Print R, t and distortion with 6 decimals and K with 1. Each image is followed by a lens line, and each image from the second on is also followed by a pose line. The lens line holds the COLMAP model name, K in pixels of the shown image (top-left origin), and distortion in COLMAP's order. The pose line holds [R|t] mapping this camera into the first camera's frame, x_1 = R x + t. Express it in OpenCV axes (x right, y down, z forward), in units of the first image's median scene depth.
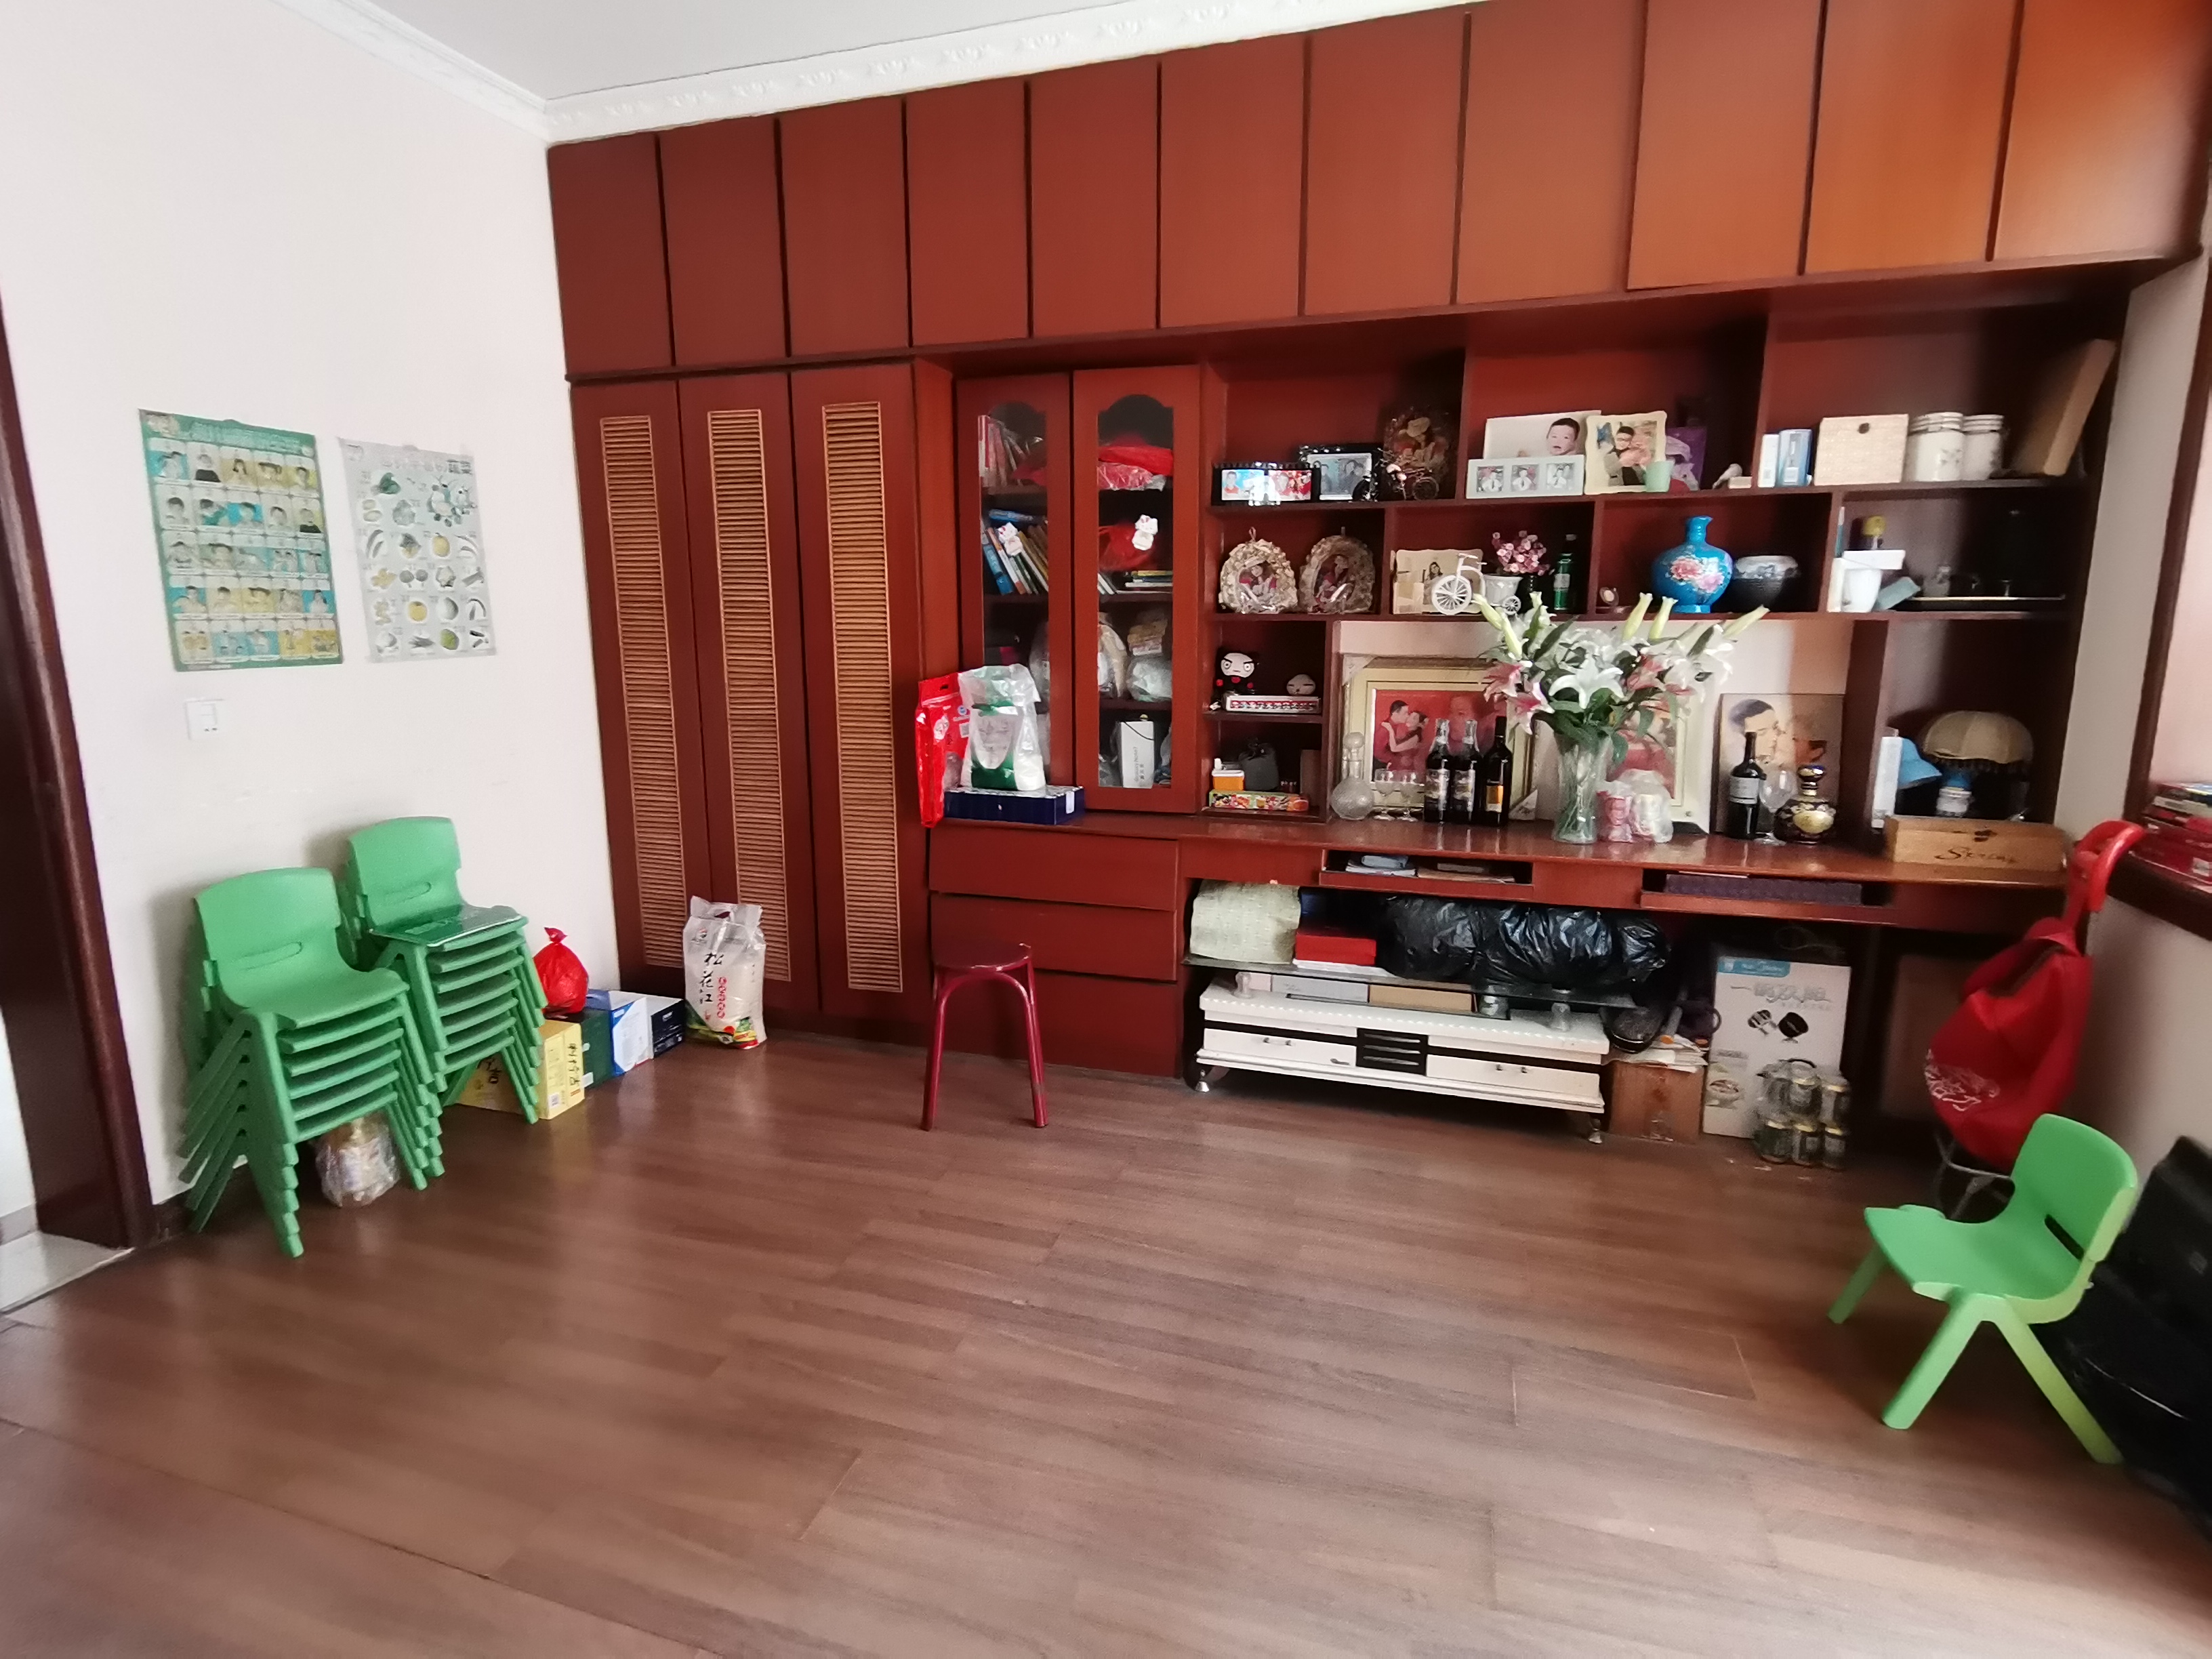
lens RADIAL K [[1097.3, 0, 1113.8], [0, 1097.3, 826.6], [0, 0, 1]] dist [0.015793, -0.010755]
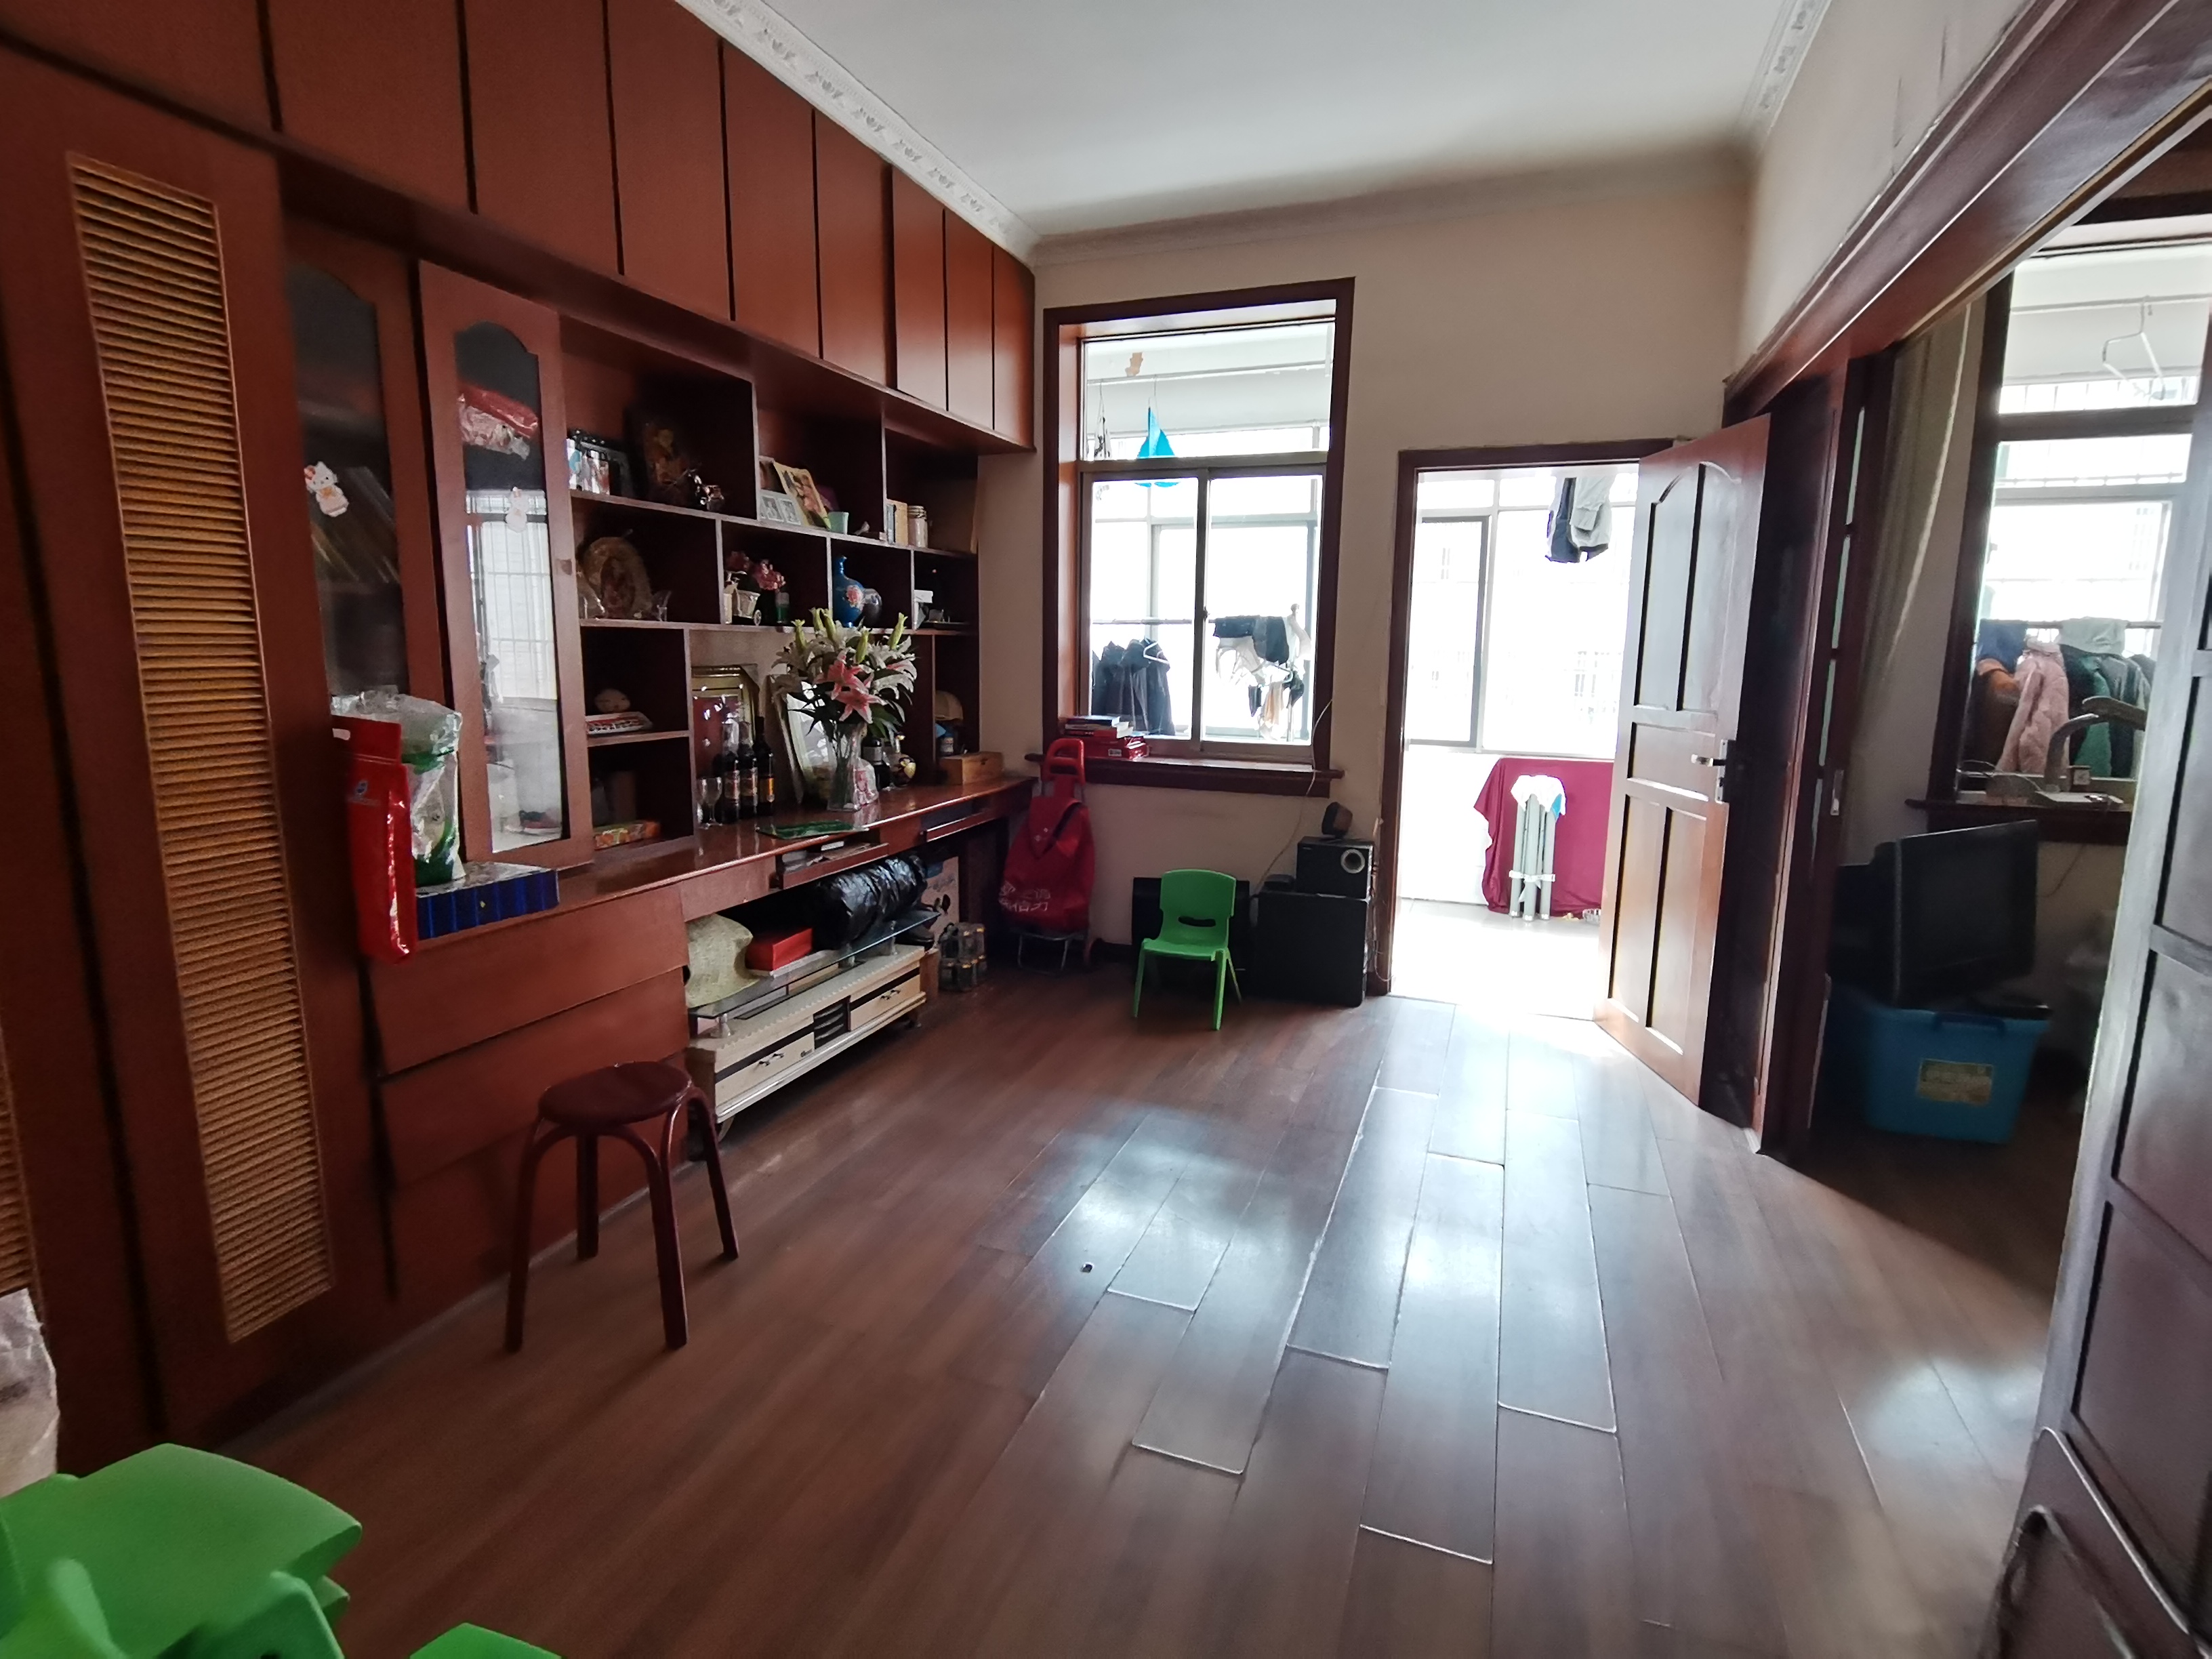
lens RADIAL K [[1097.3, 0, 1111.5], [0, 1097.3, 816.3], [0, 0, 1]] dist [0.015793, -0.010755]
pose [[0.051664, -0.154879, 0.986582, -0.788163], [0.172014, 0.974516, 0.143977, -0.106963], [-0.983739, 0.162267, 0.076989, 0.609033]]
